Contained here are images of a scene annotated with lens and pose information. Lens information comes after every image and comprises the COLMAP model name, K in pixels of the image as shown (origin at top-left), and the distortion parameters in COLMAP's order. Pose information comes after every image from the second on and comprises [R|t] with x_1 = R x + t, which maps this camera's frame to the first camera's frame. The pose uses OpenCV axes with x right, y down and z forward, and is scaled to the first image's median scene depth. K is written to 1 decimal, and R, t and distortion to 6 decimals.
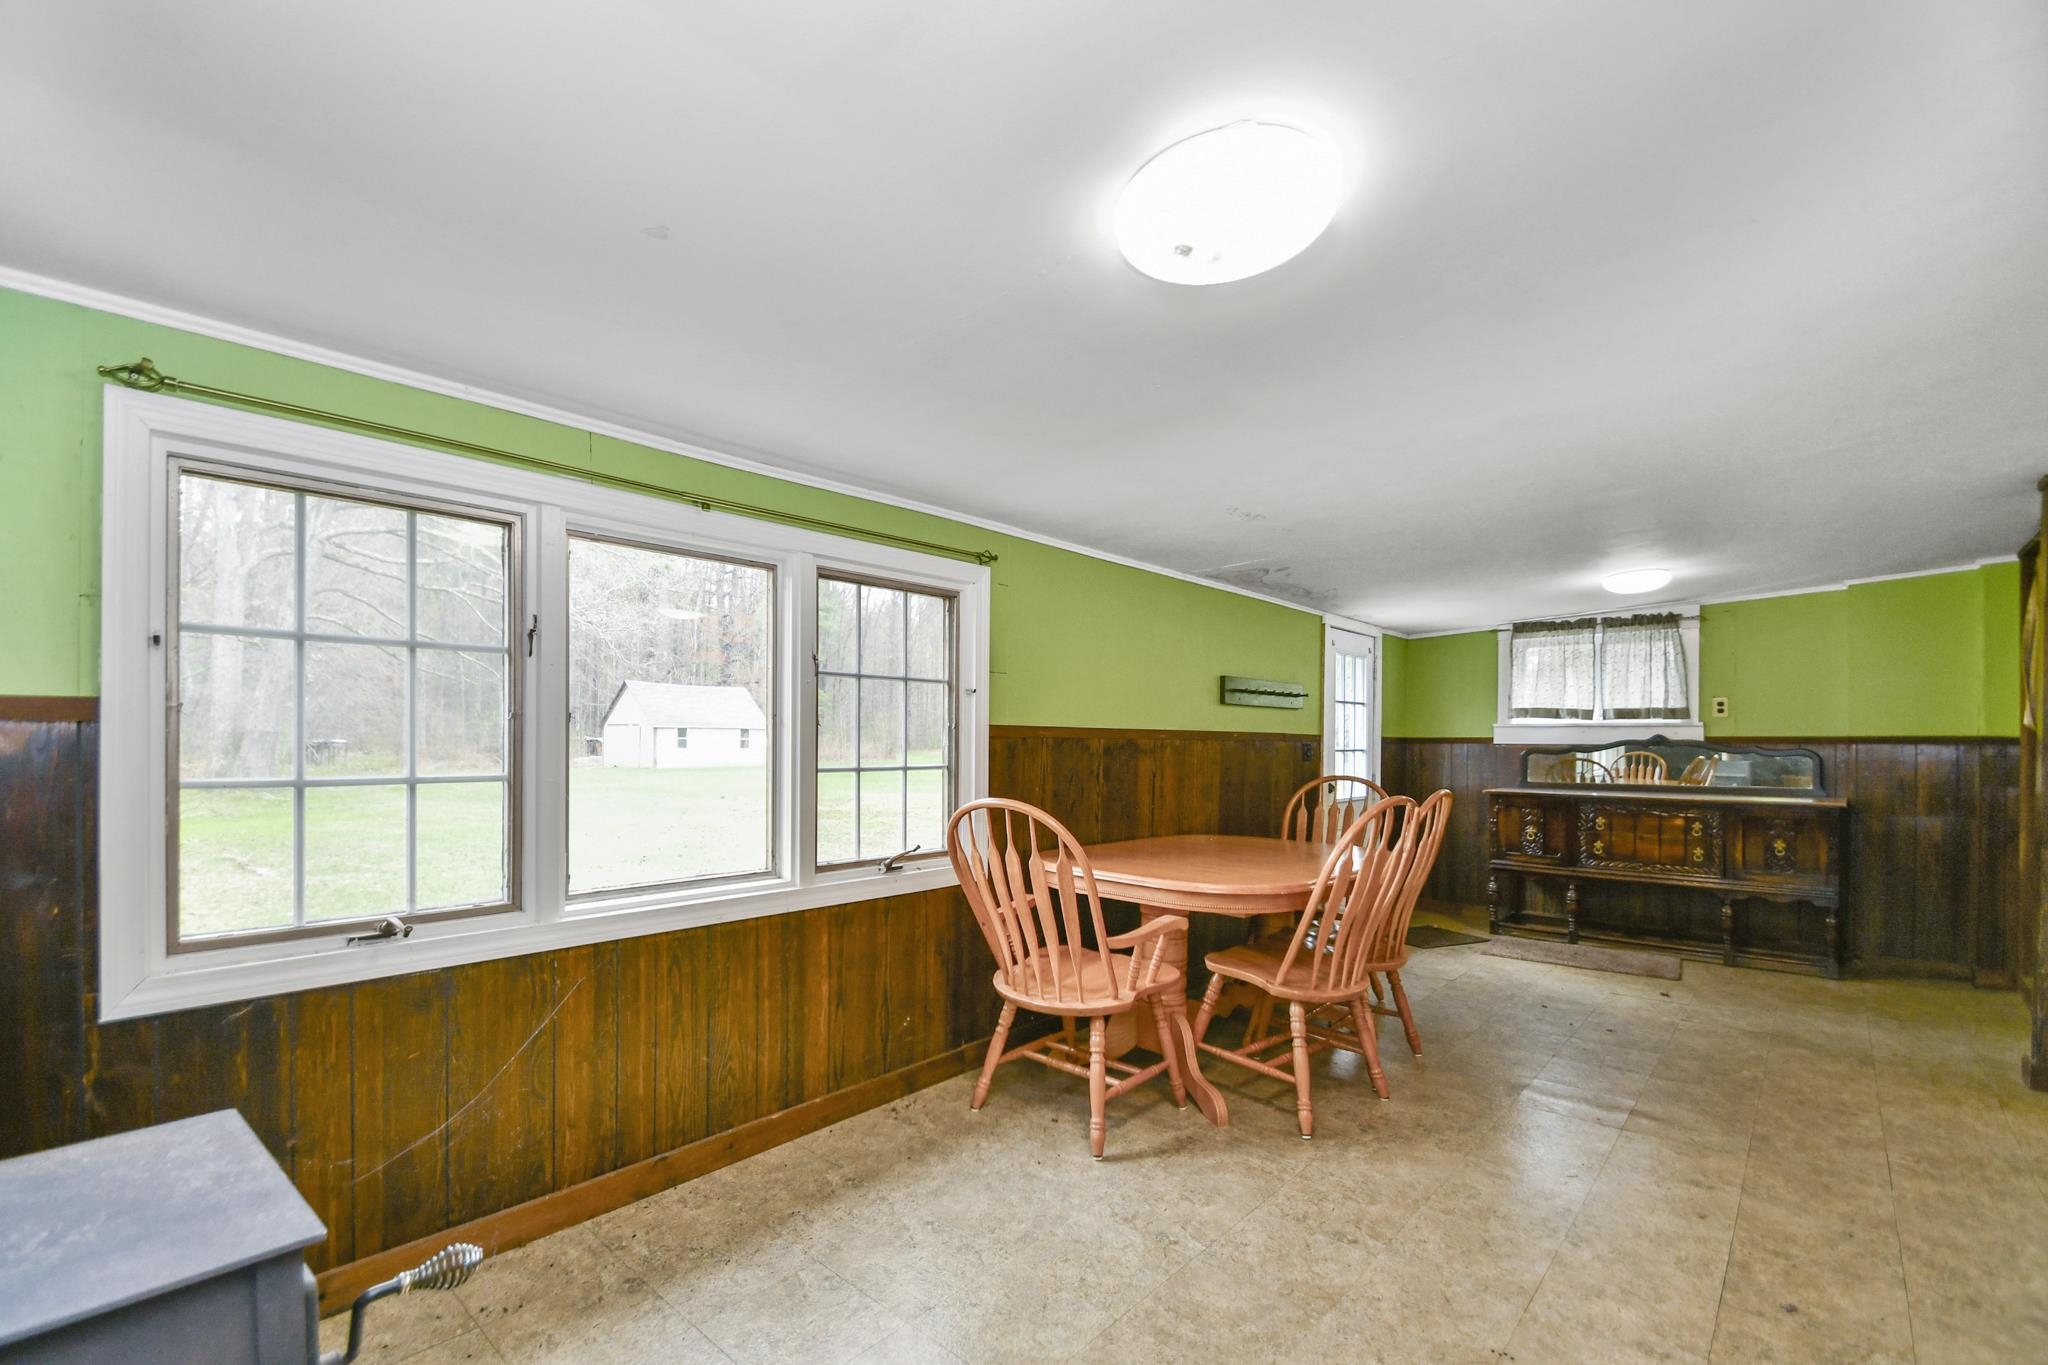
lens RADIAL K [[918.4, 0, 987.8], [0, 918.4, 744.1], [0, 0, 1]] dist [0.002059, -0.004910]
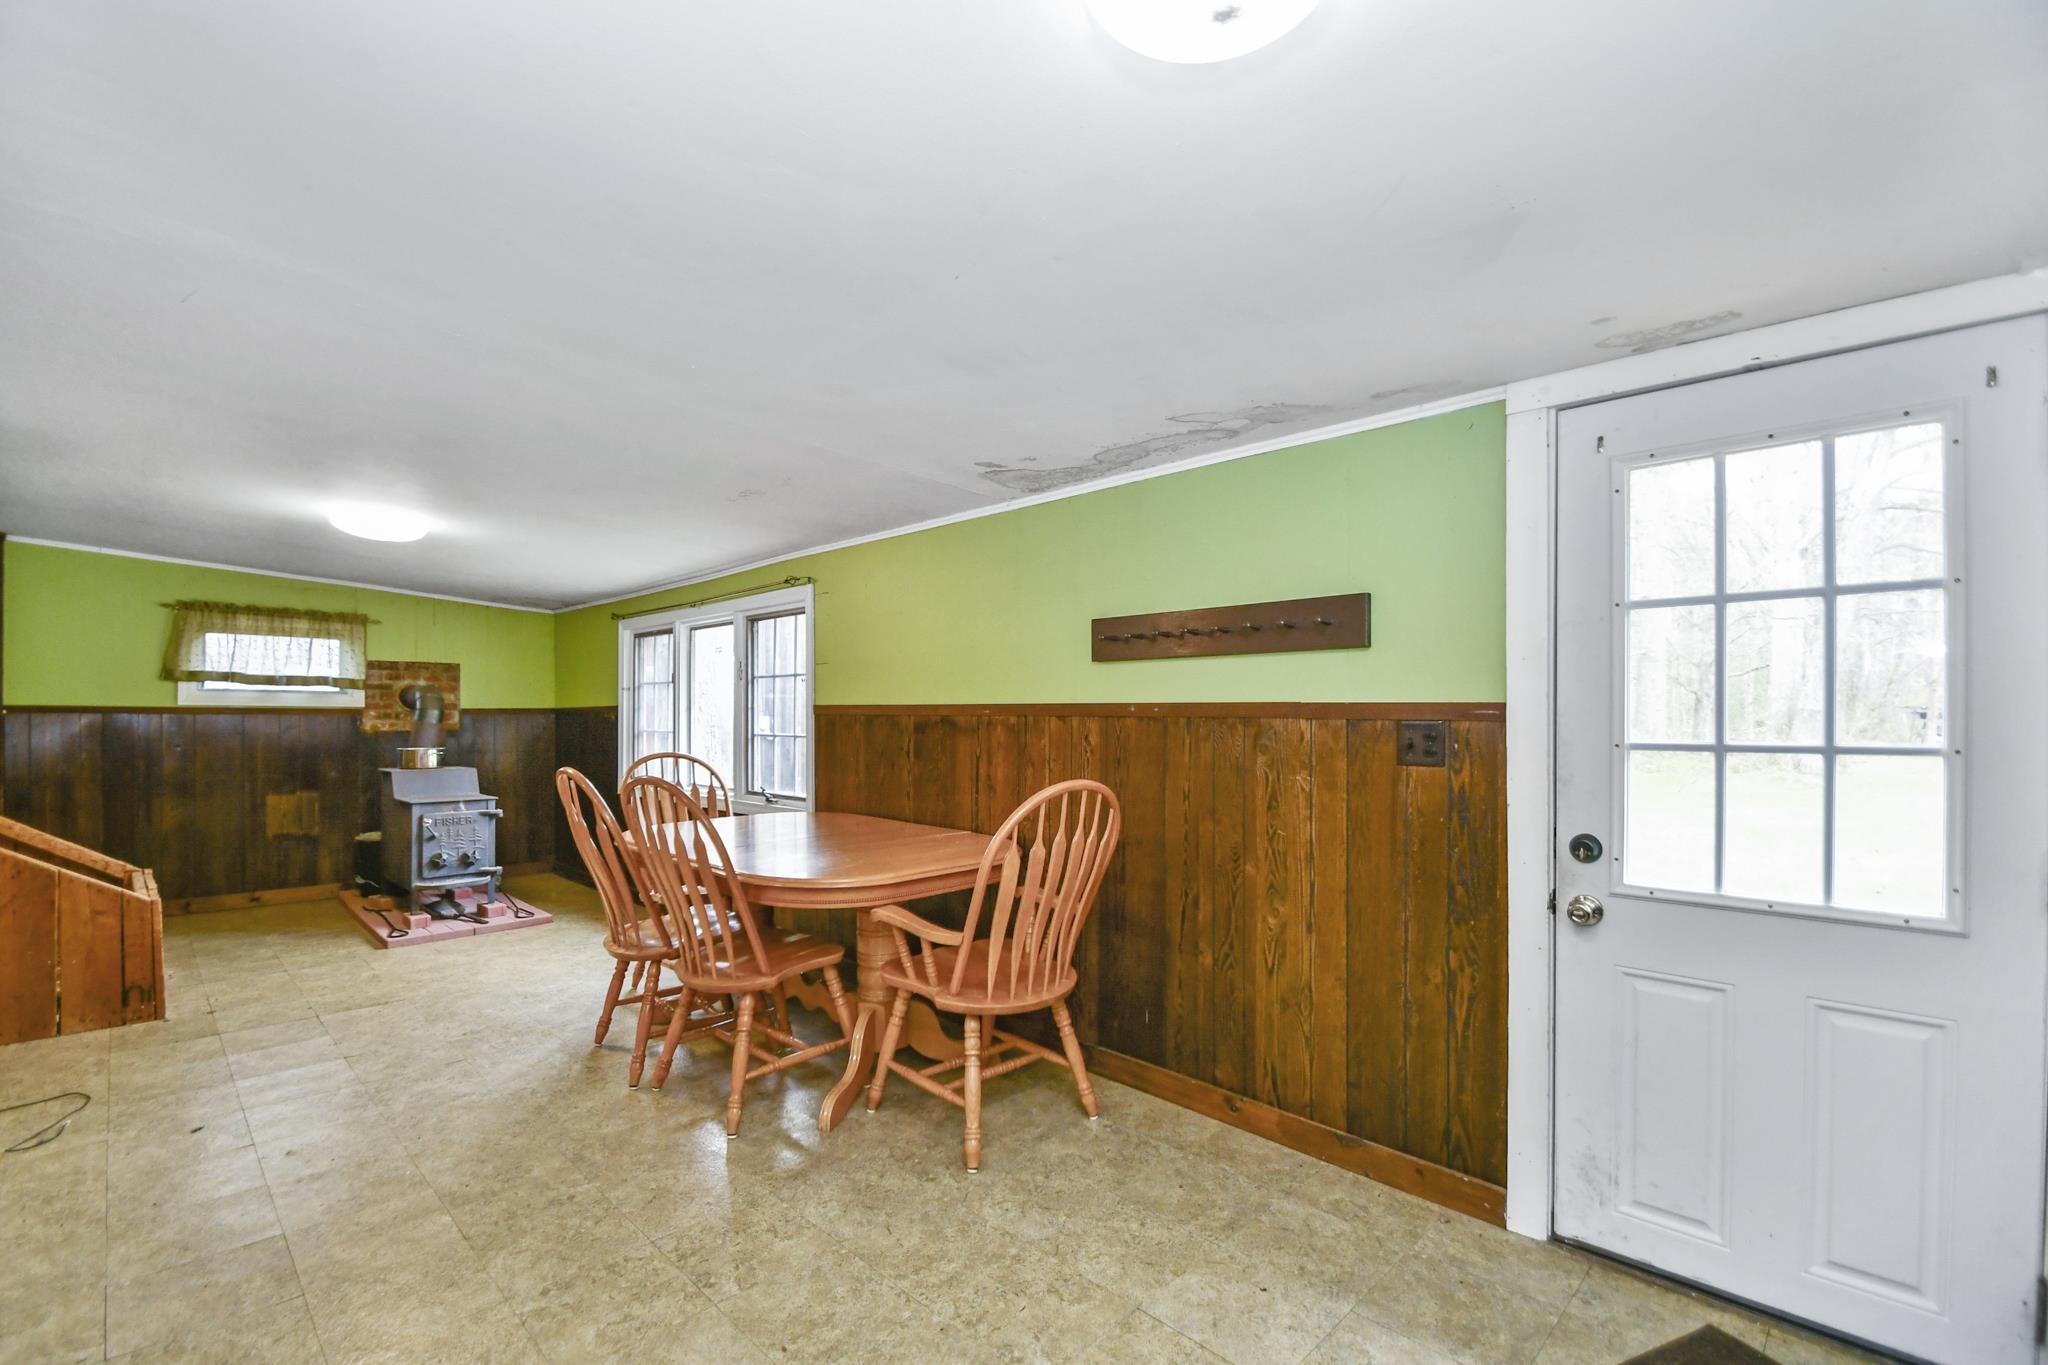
lens RADIAL K [[901.7, 0, 1018.2], [0, 901.7, 710.0], [0, 0, 1]] dist [-0.020502, -0.000701]
pose [[-0.047135, 0.001860, -0.998887, 1.090637], [0.007578, 0.999970, 0.001504, -0.012601], [0.998860, -0.007499, -0.047147, 1.169845]]
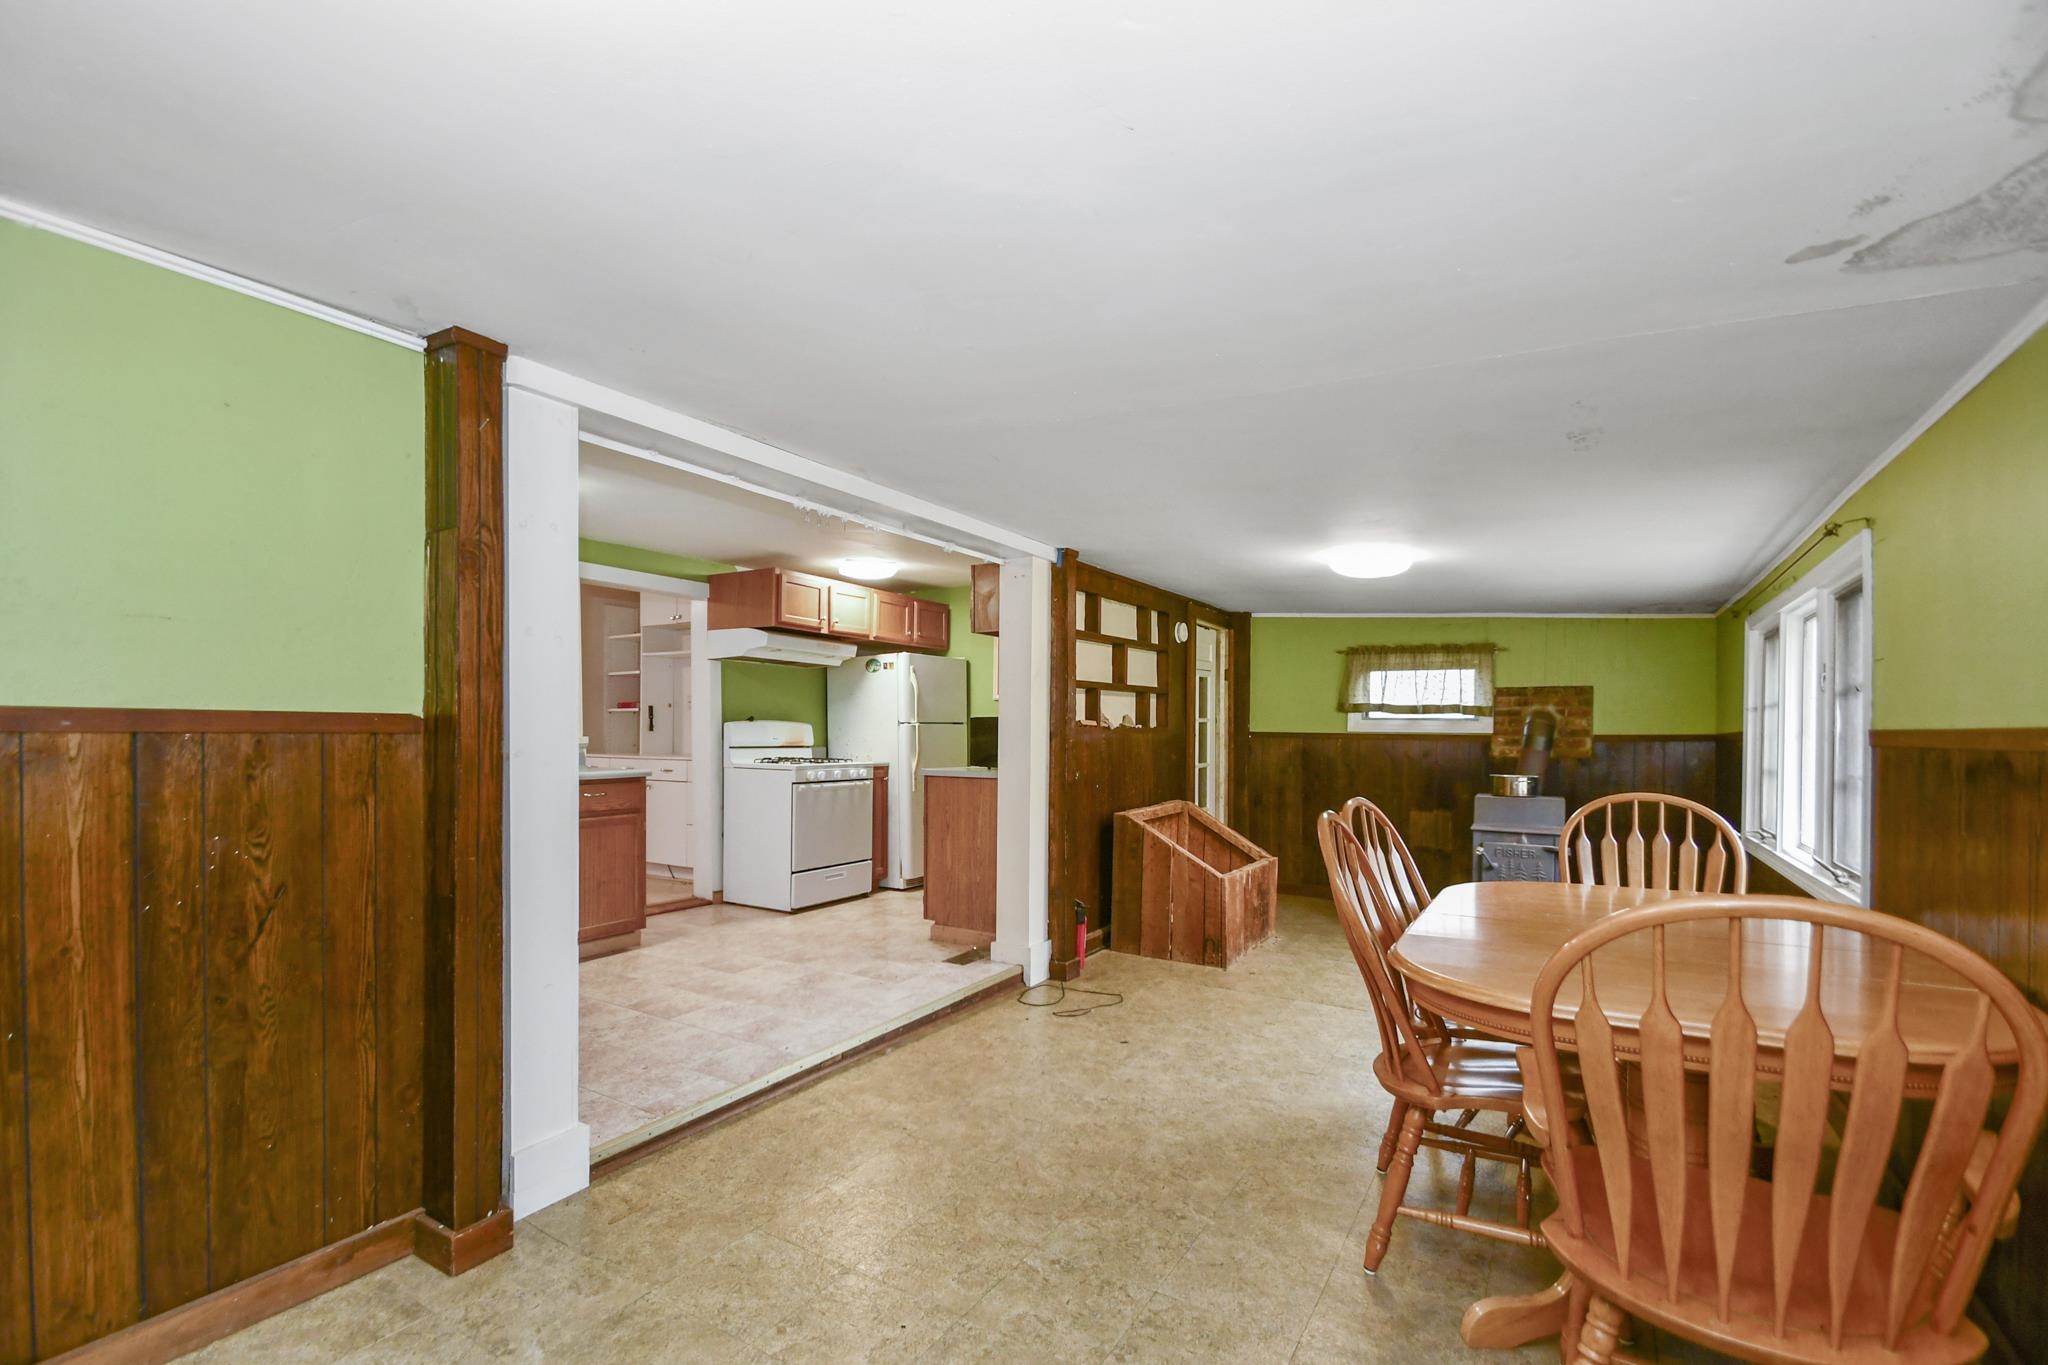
lens RADIAL K [[918.4, 0, 993.3], [0, 918.4, 739.3], [0, 0, 1]] dist [0.002059, -0.004910]
pose [[-0.987506, -0.000141, -0.157580, 0.739809], [-0.000123, 1.000000, -0.000118, -0.013048], [0.157580, -0.000098, -0.987506, 1.433978]]
